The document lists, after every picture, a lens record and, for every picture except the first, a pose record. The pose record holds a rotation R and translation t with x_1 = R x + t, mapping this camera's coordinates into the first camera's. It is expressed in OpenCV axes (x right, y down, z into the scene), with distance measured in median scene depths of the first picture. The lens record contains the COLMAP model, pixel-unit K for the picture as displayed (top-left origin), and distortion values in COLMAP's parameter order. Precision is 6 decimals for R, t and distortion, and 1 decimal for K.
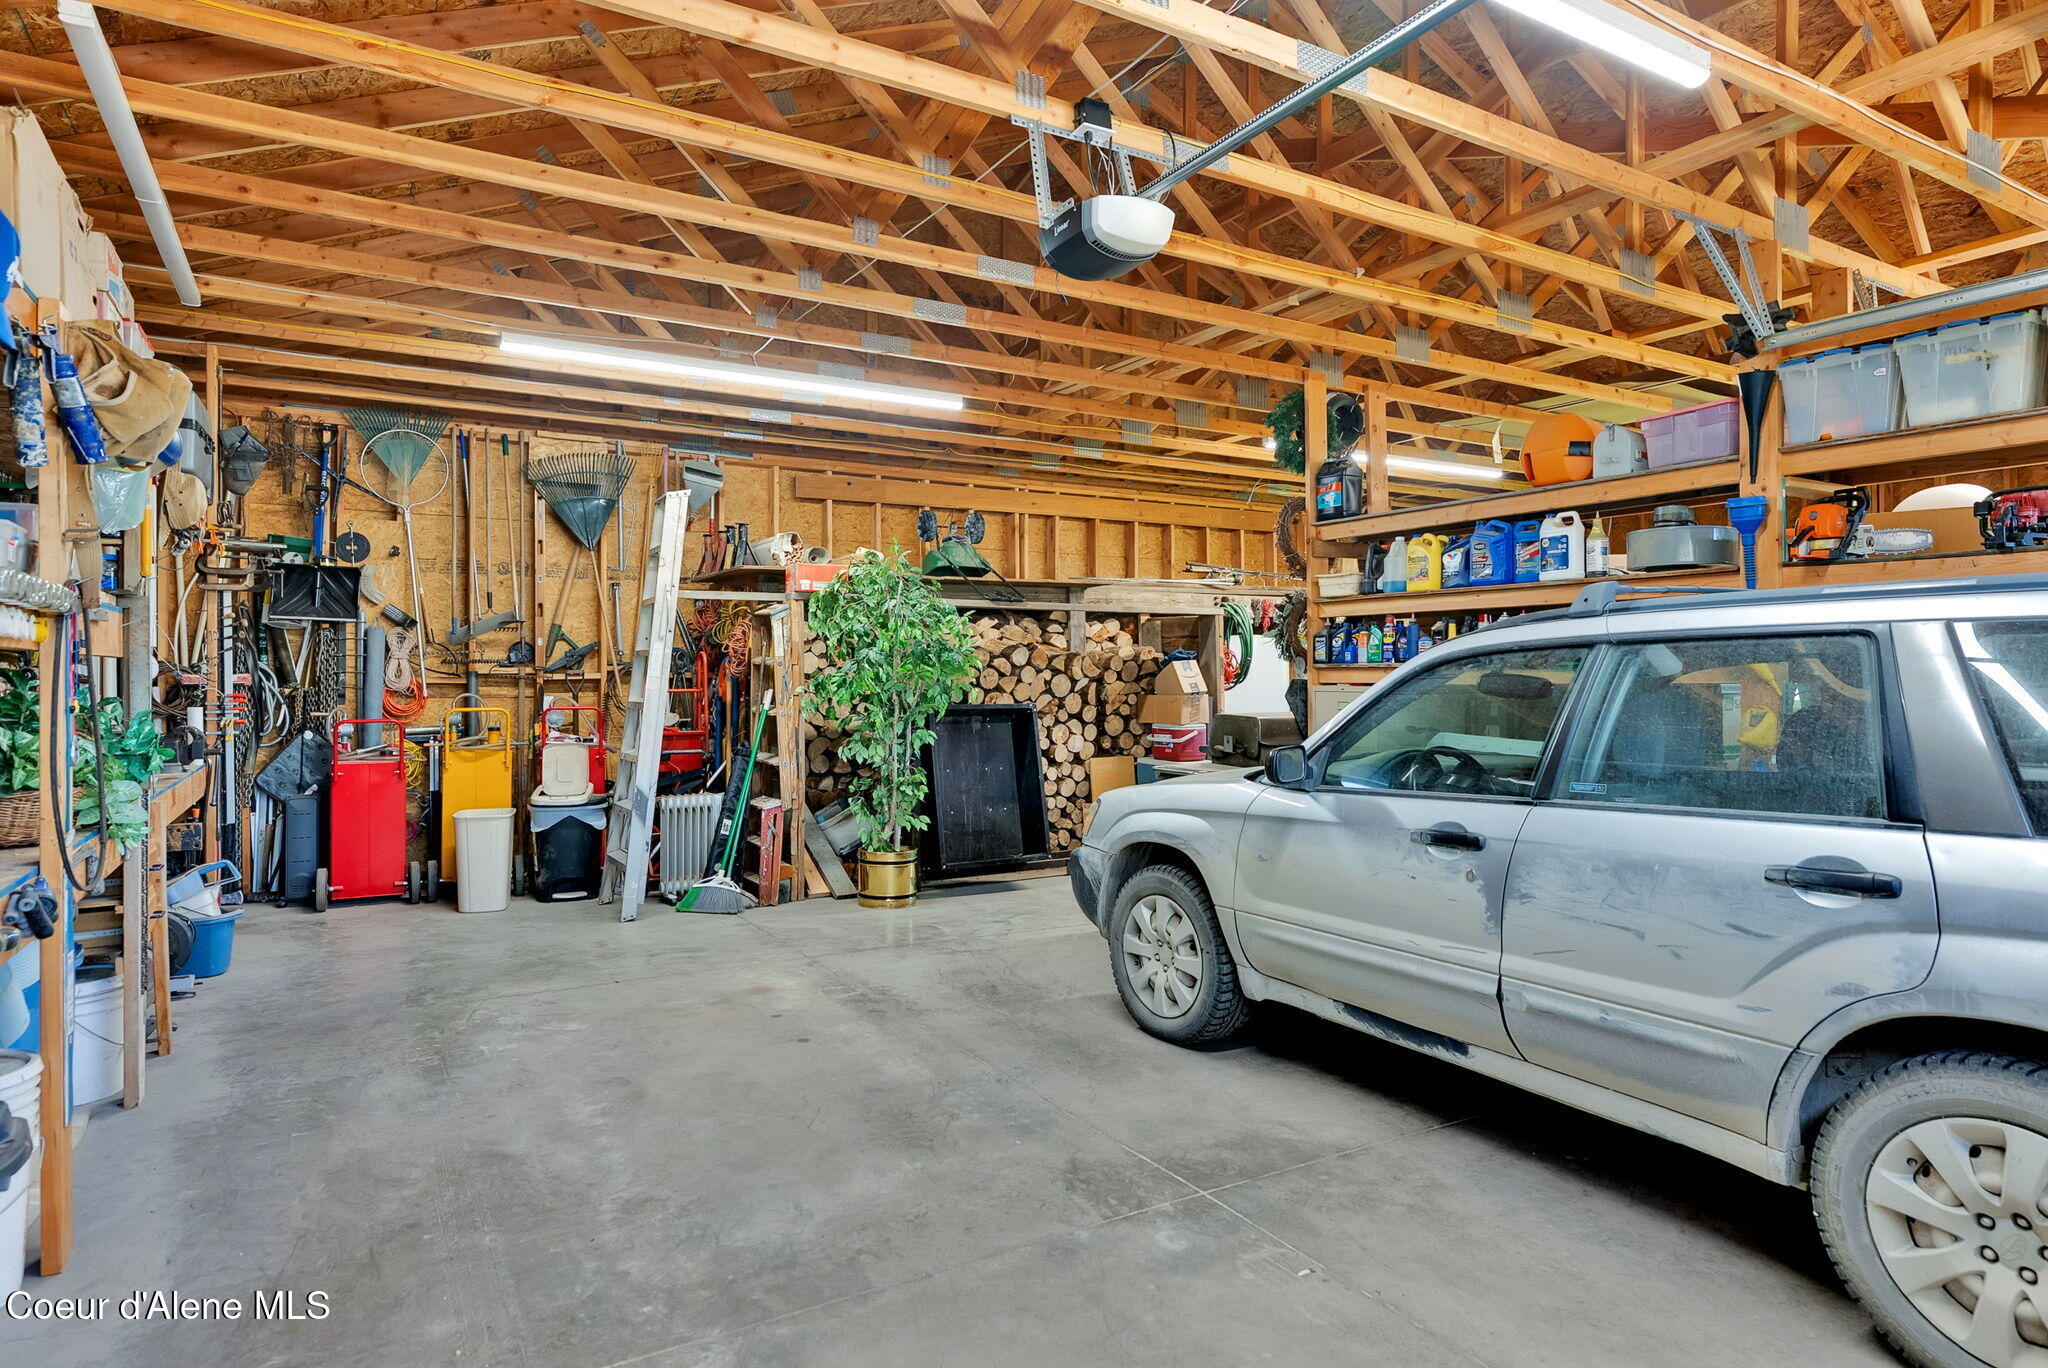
lens RADIAL K [[1153.7, 0, 1023.3], [0, 1153.7, 670.8], [0, 0, 1]] dist [0.000303, -0.000808]
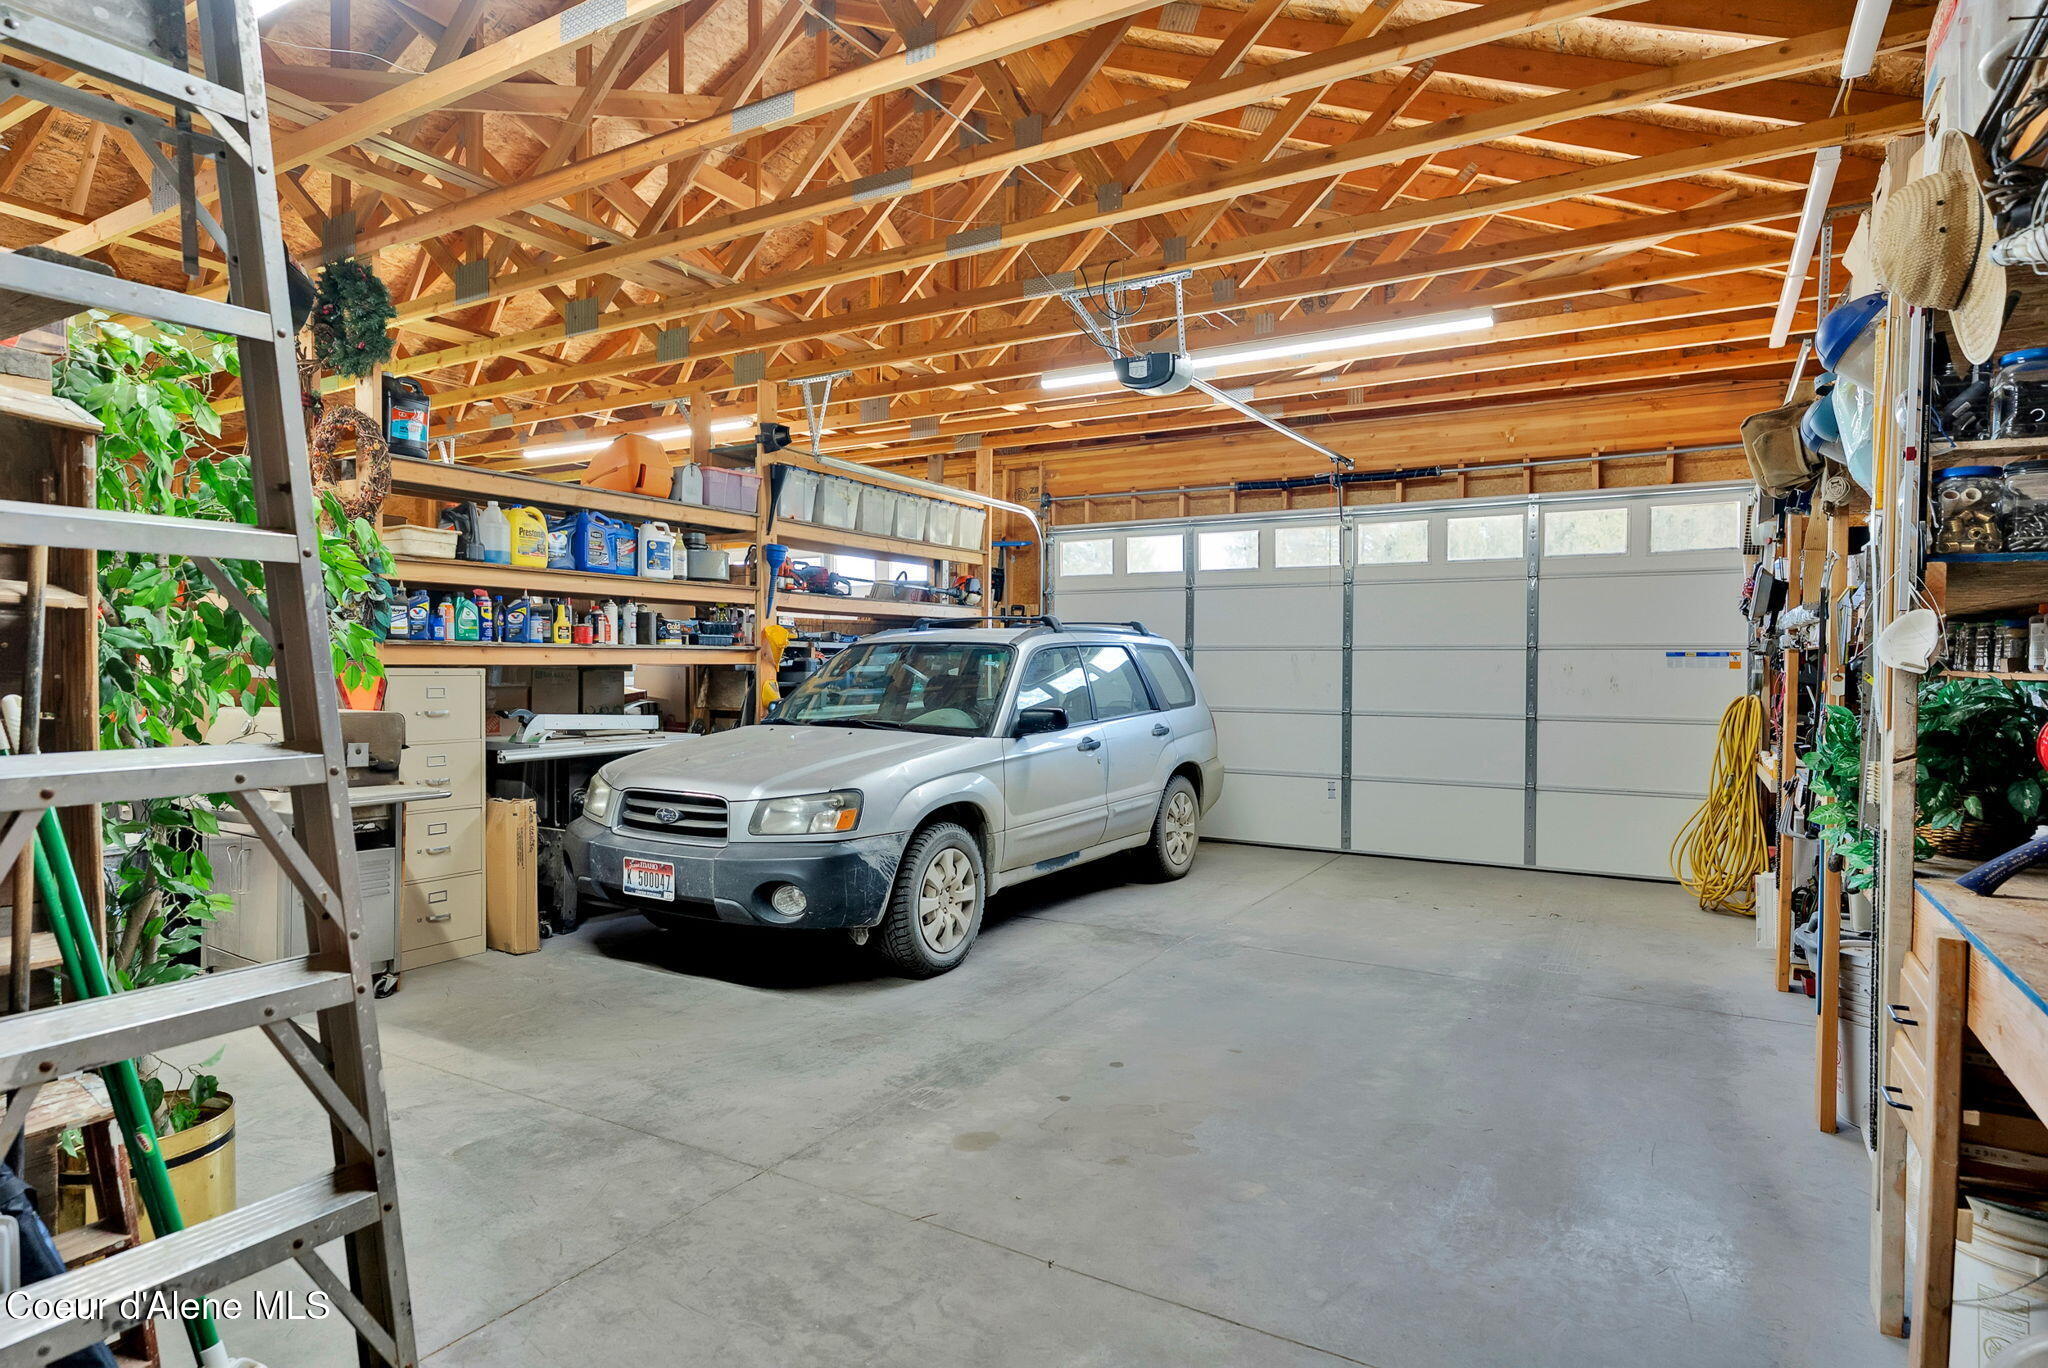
lens RADIAL K [[1261.6, 0, 1024.0], [0, 1261.6, 684.0], [0, 0, 1]] dist [-0.004877, 0.004456]
pose [[-0.526112, -0.015575, 0.850273, -0.950120], [-0.010374, 0.999875, 0.011897, 0.012585], [-0.850352, -0.002562, -0.526208, 1.525804]]
